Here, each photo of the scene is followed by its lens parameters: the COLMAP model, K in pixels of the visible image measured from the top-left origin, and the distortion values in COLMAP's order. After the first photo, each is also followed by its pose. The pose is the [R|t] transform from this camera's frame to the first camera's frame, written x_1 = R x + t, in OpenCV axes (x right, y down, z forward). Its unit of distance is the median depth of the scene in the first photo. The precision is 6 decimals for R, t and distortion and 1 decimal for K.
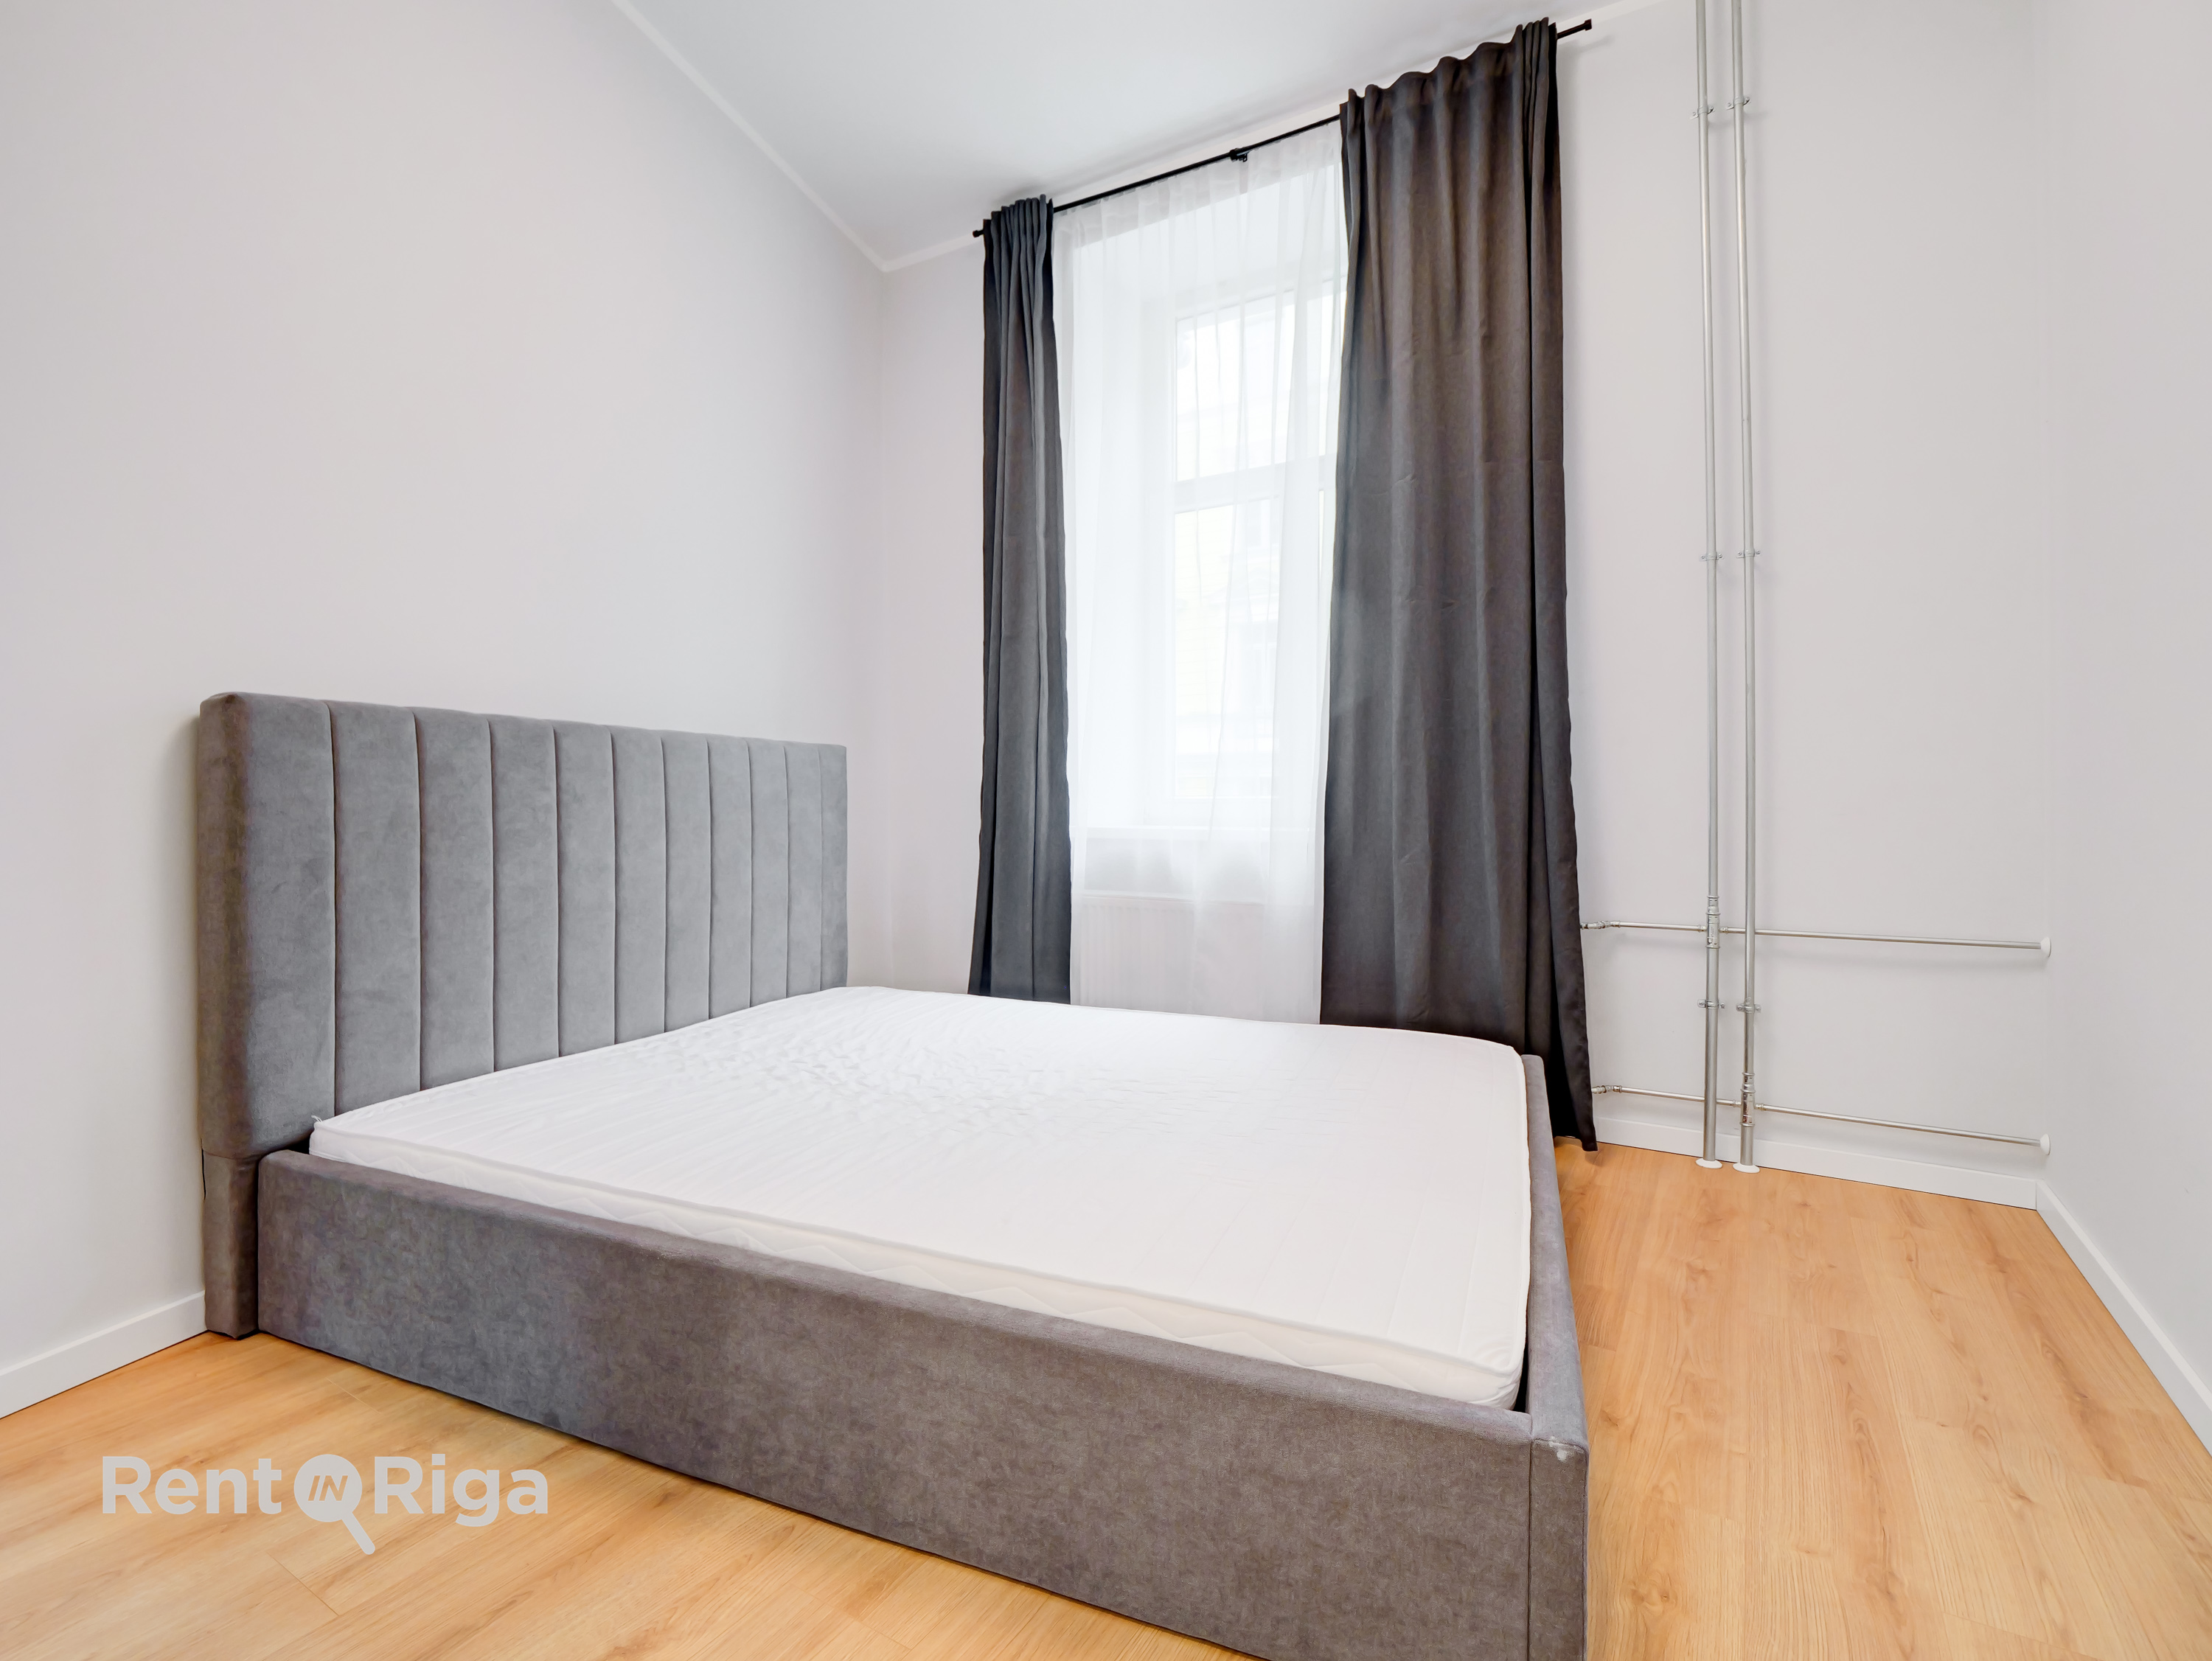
lens RADIAL K [[1037.2, 0, 1103.5], [0, 1037.2, 799.2], [0, 0, 1]] dist [-0.002927, -0.000393]
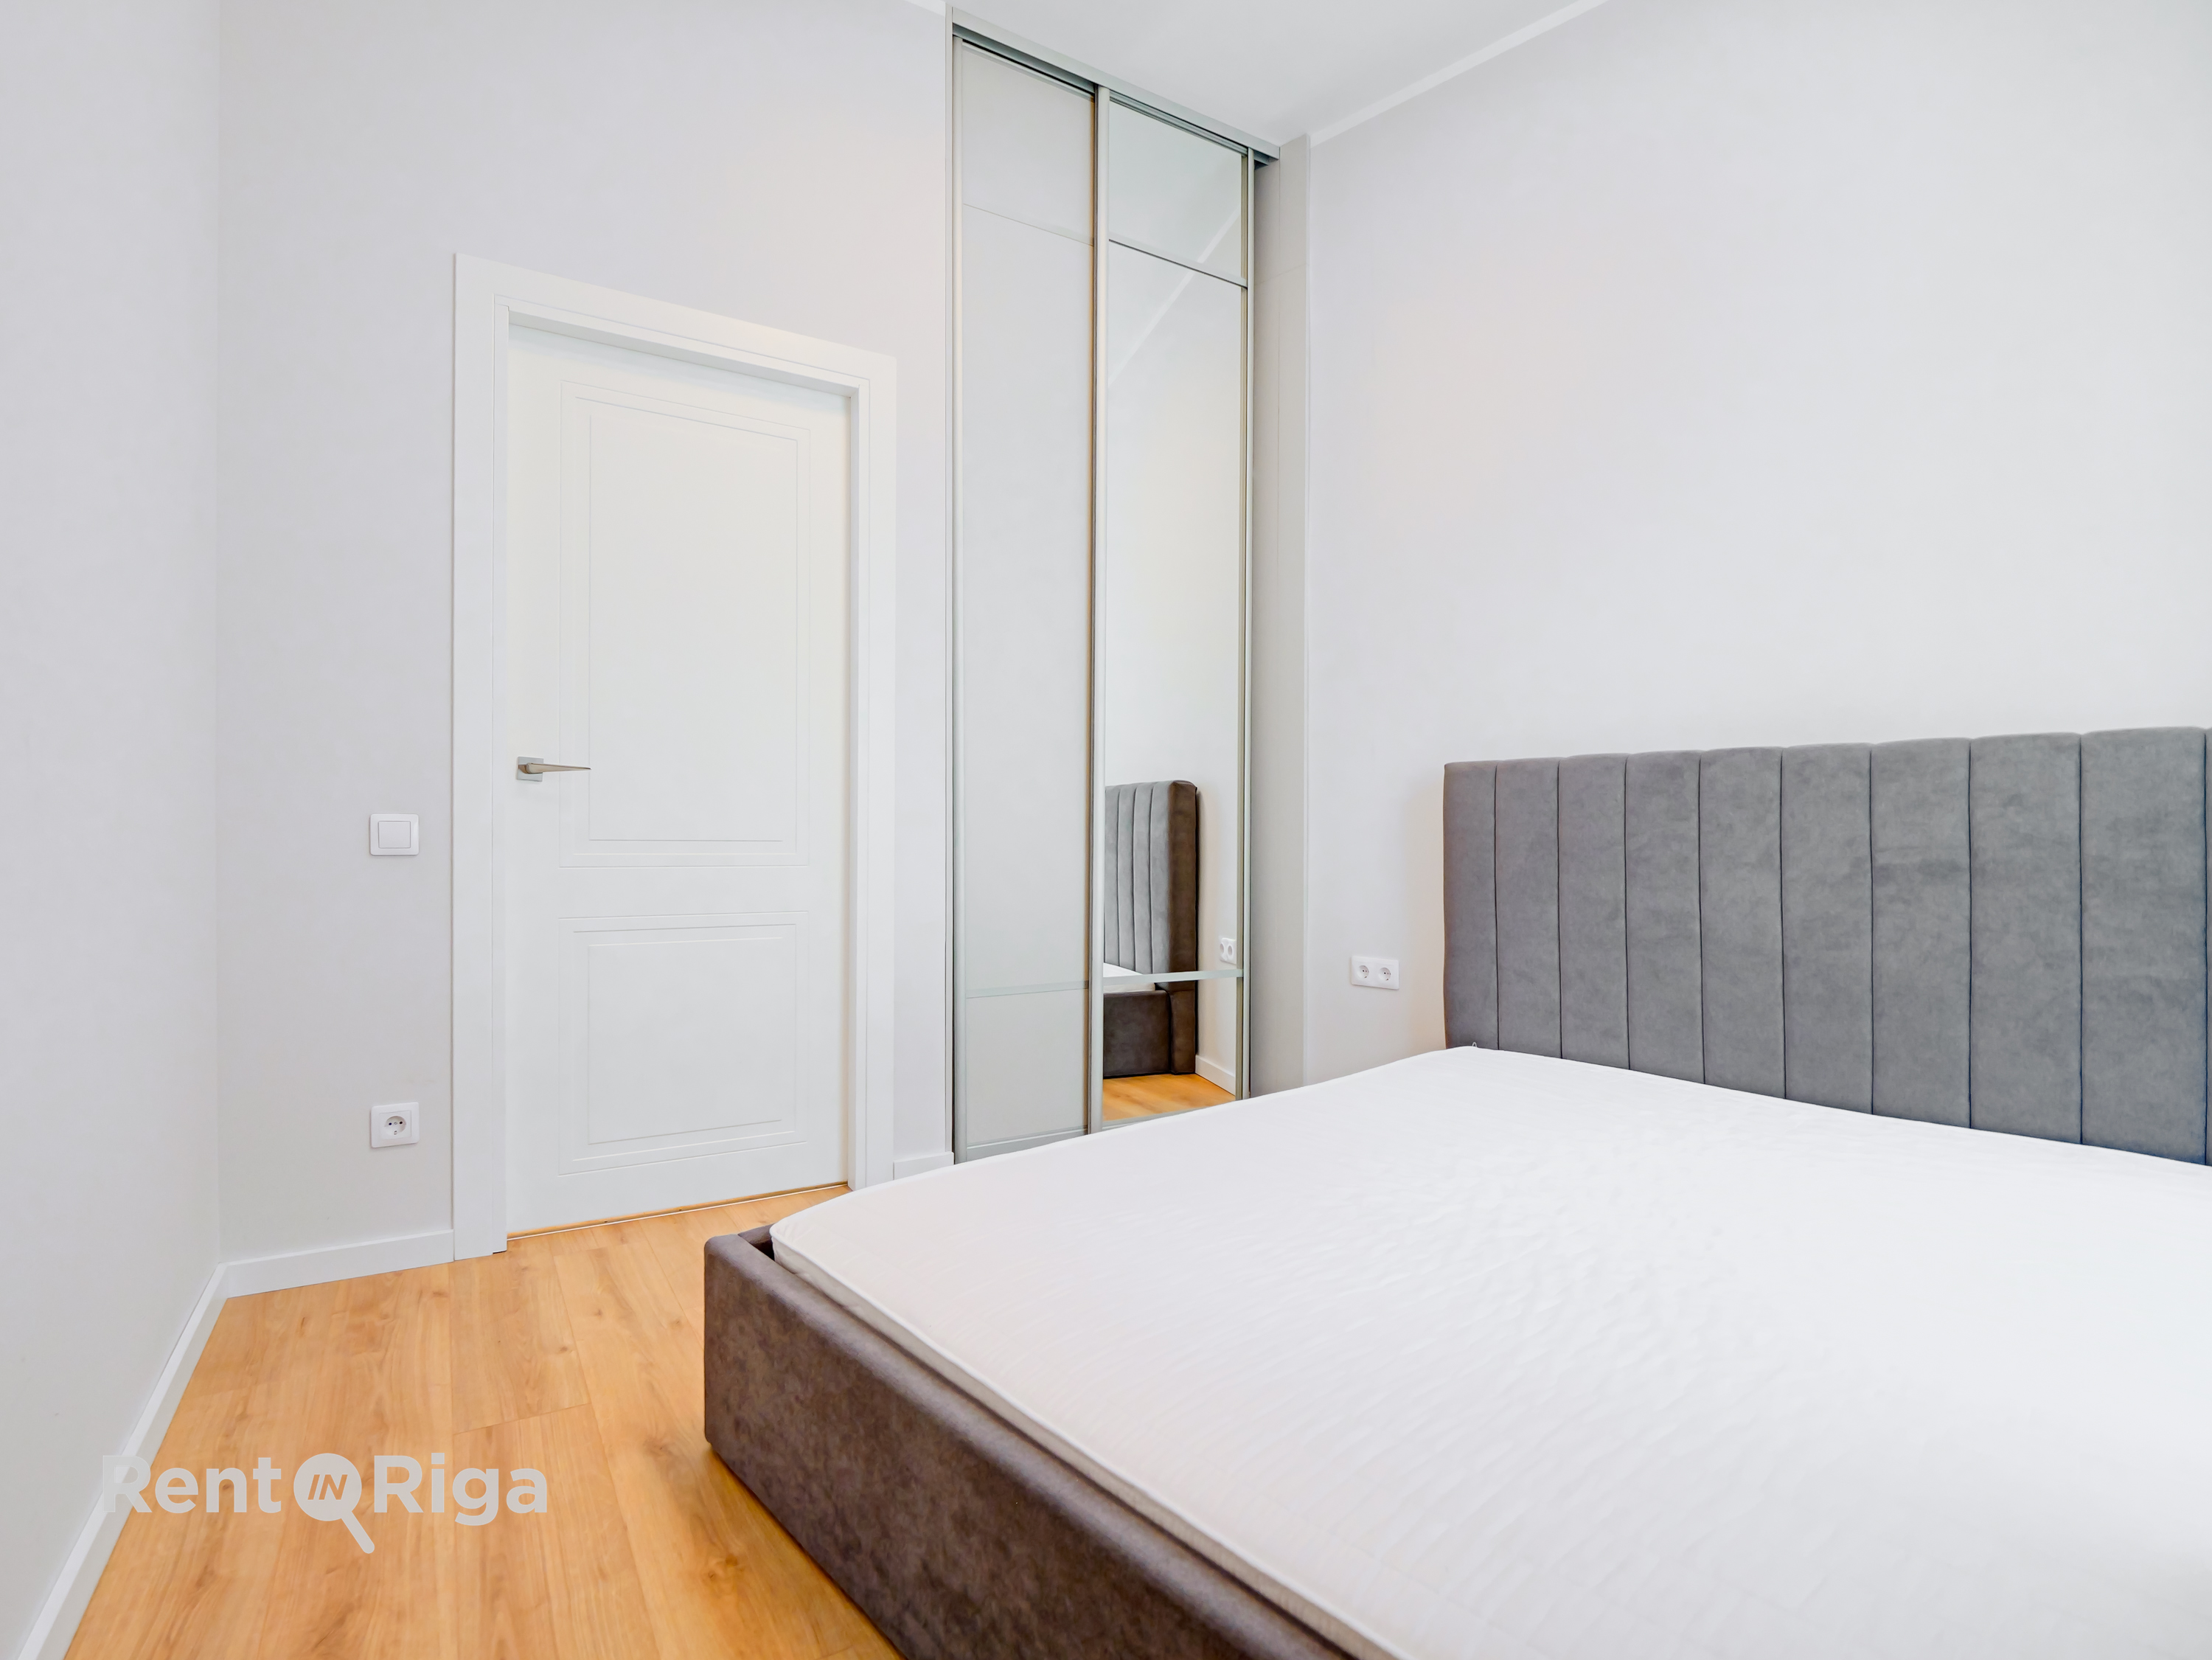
lens RADIAL K [[1104.1, 0, 1106.0], [0, 1104.1, 830.0], [0, 0, 1]] dist [-0.000860, -0.000139]
pose [[-0.448444, -0.004527, -0.893799, 0.857850], [-0.003056, 0.999989, -0.003531, 0.008077], [0.893805, 0.001148, -0.448453, 1.164641]]
